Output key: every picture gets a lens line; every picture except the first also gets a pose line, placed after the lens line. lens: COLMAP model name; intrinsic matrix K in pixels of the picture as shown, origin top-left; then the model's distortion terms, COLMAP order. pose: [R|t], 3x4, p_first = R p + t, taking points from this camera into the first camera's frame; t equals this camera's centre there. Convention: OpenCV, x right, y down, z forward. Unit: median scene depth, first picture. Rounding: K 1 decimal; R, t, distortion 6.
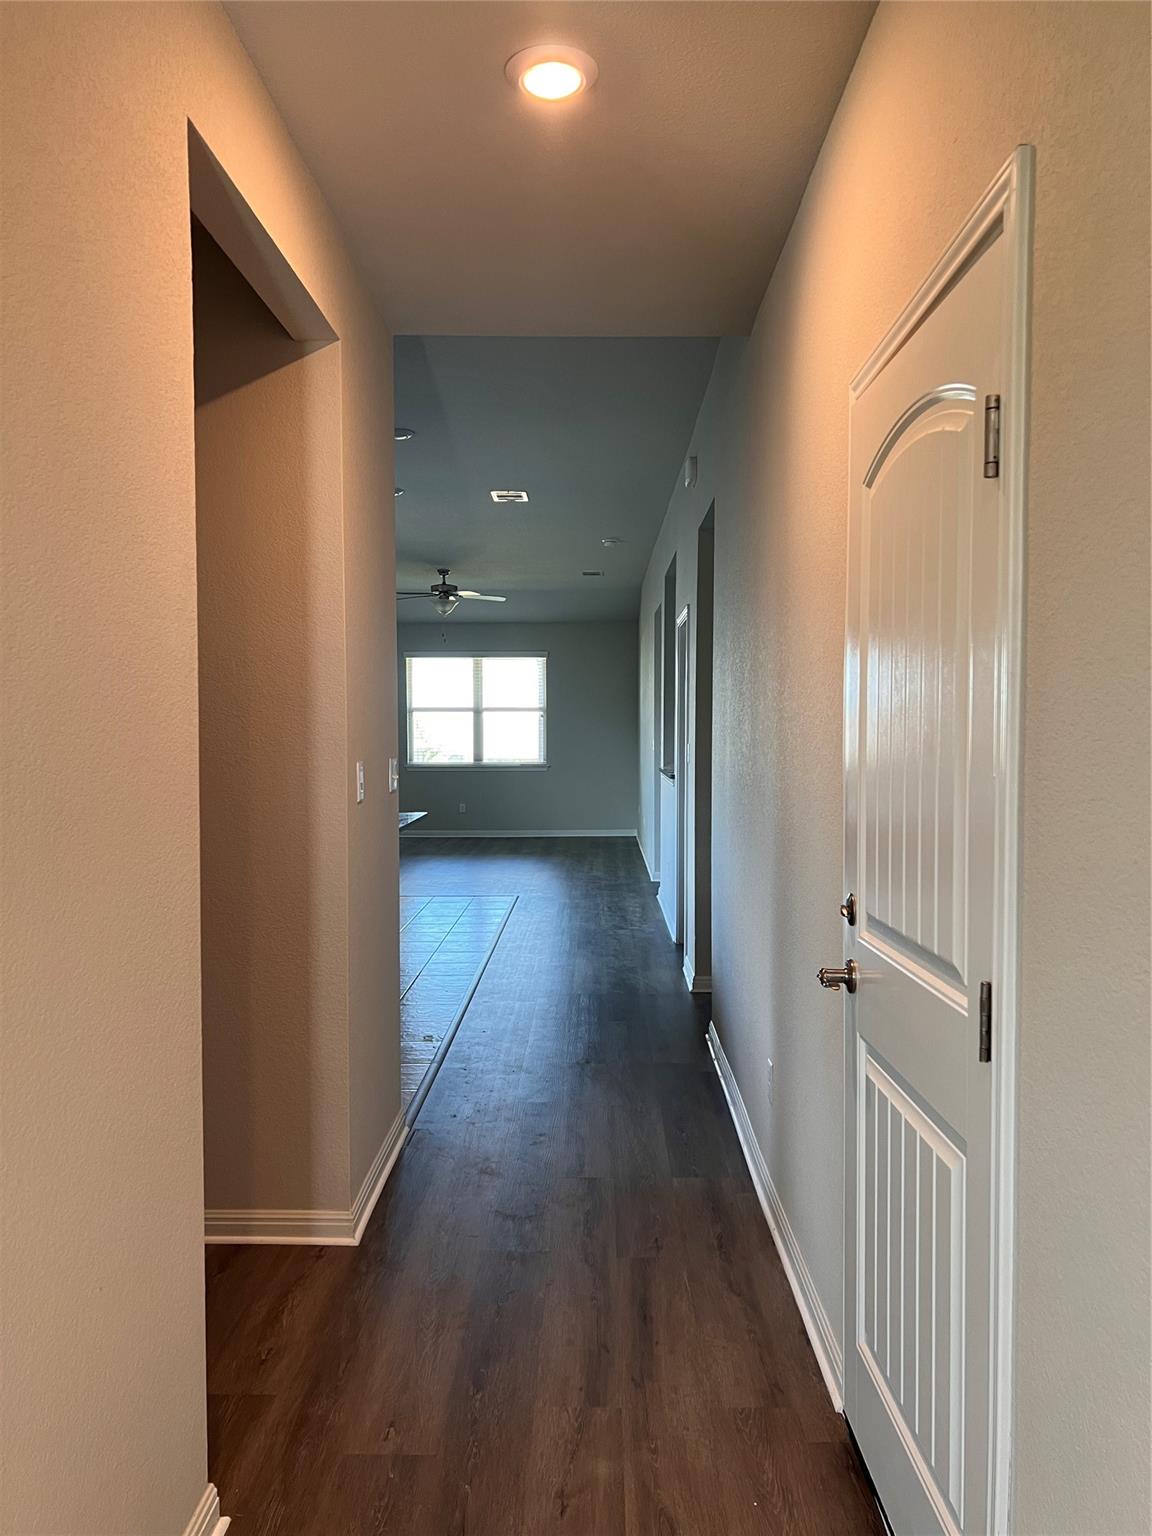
lens RADIAL K [[1148.4, 0, 576.0], [0, 1148.4, 768.0], [0, 0, 1]] dist [0.055132, -0.066973]
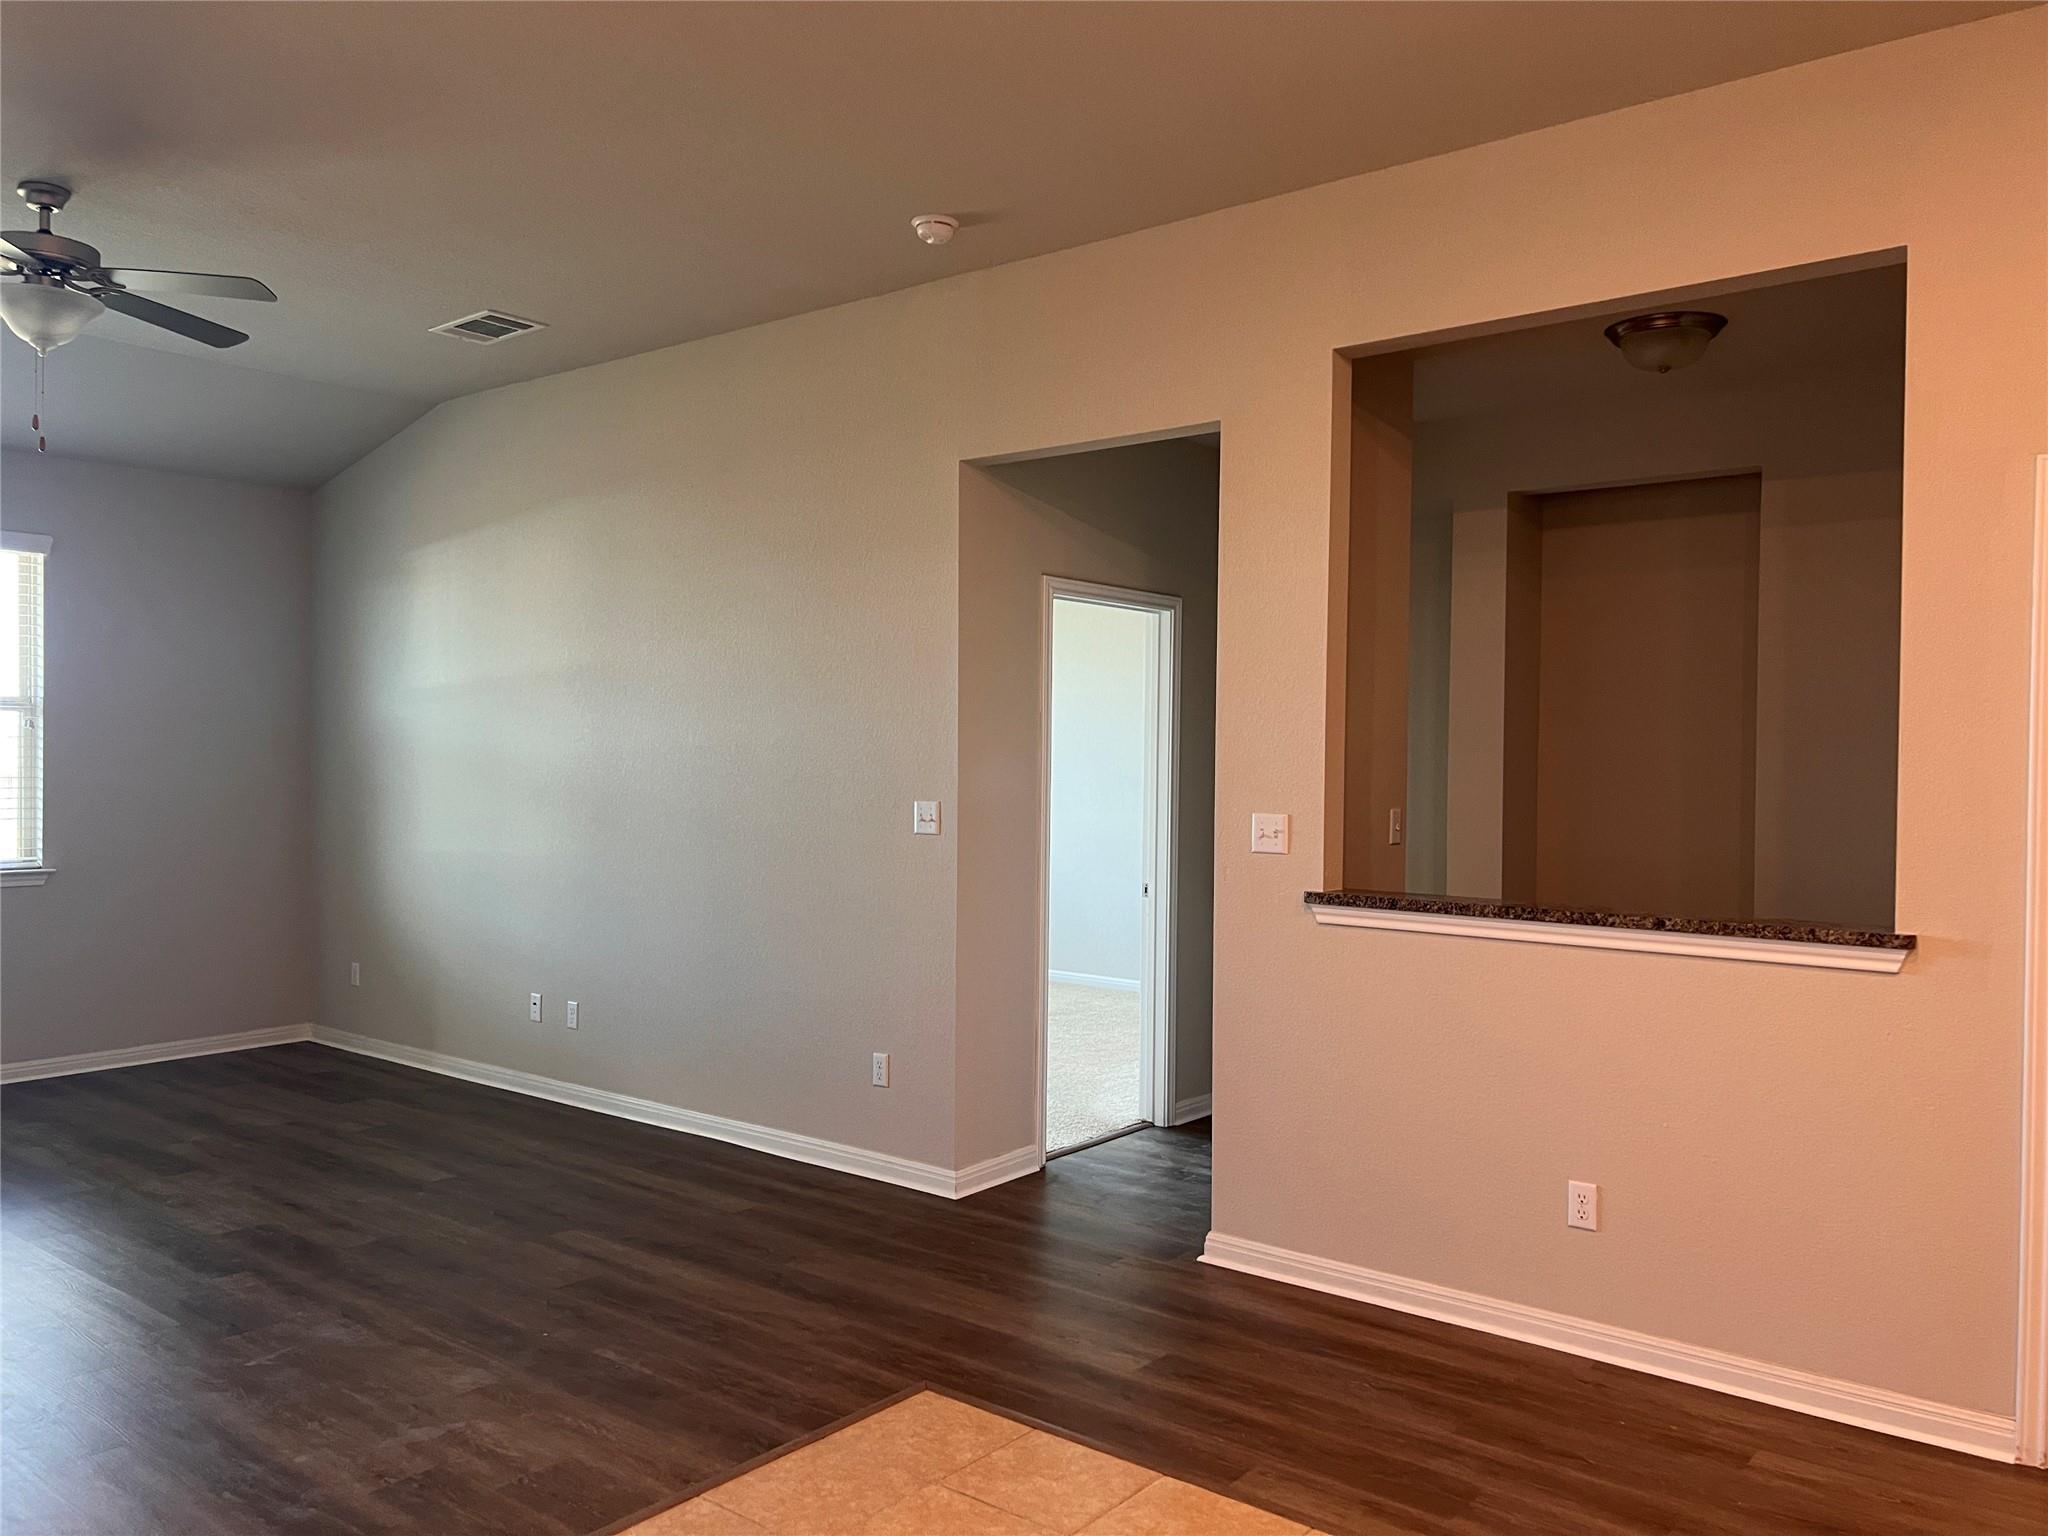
lens RADIAL K [[1531.2, 0, 1039.3], [0, 1531.2, 777.9], [0, 0, 1]] dist [0.055132, -0.066973]
pose [[0.606830, 0.002344, 0.794828, -0.255545], [0.014066, 0.999807, -0.013687, -0.022305], [-0.794707, 0.019486, 0.606680, 0.574255]]
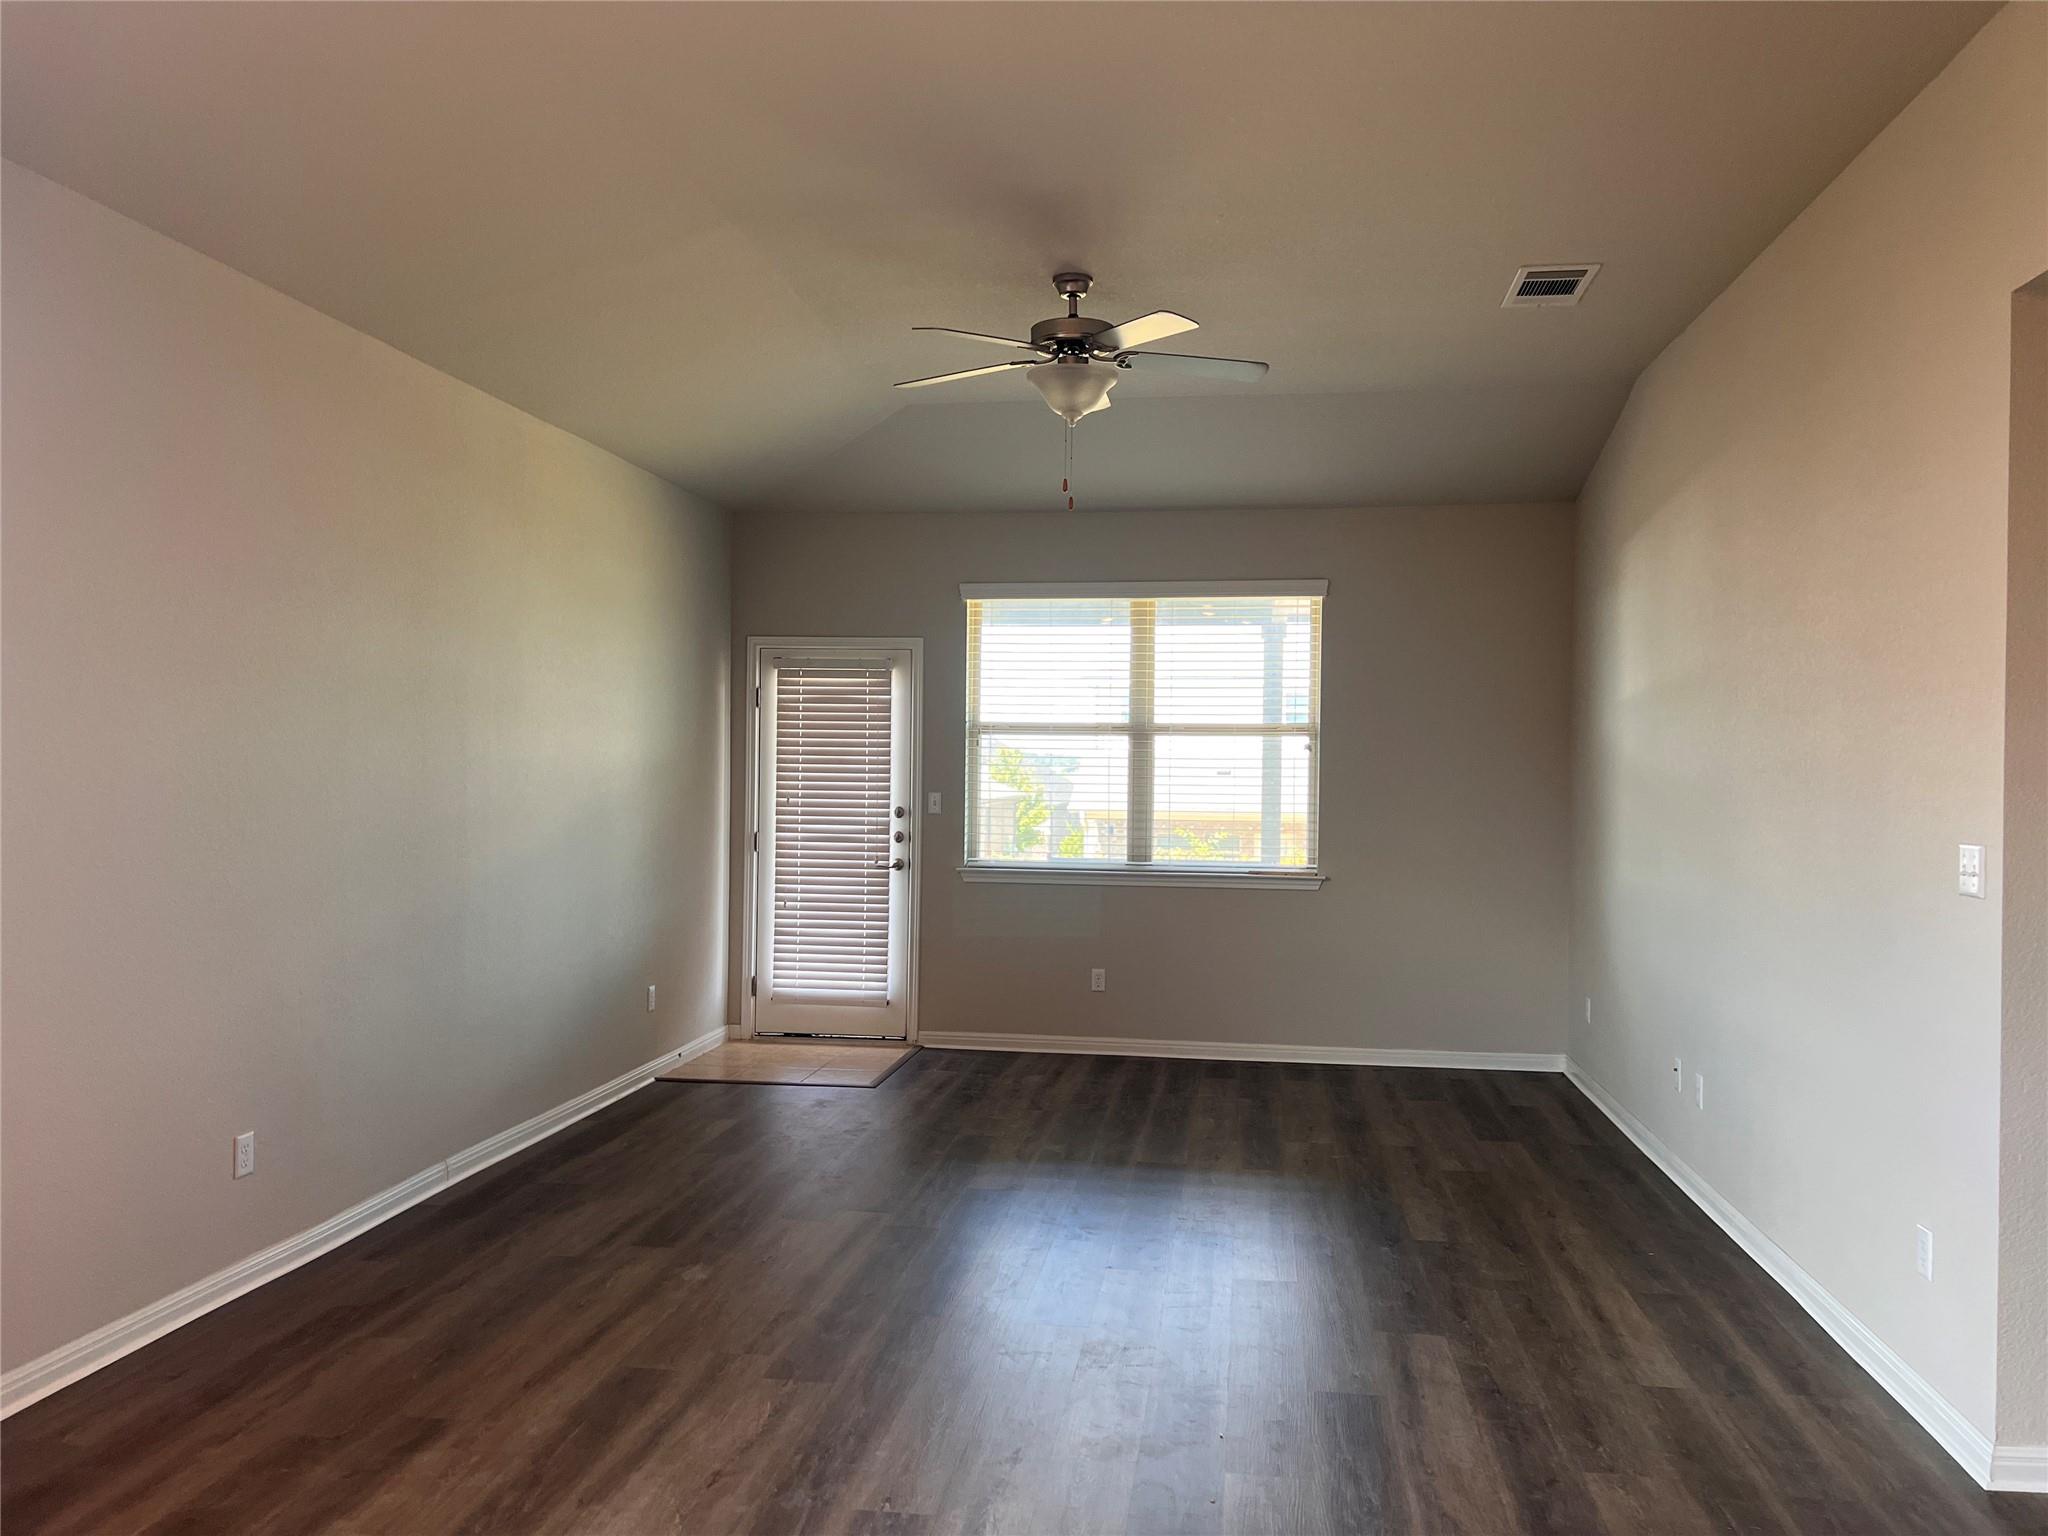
lens RADIAL K [[1531.2, 0, 1039.3], [0, 1531.2, 777.9], [0, 0, 1]] dist [0.055132, -0.066973]
pose [[0.992959, 0.015283, -0.117471, -0.070266], [-0.018580, 0.999462, -0.027023, -0.023101], [0.116995, 0.029016, 0.992709, 0.568358]]
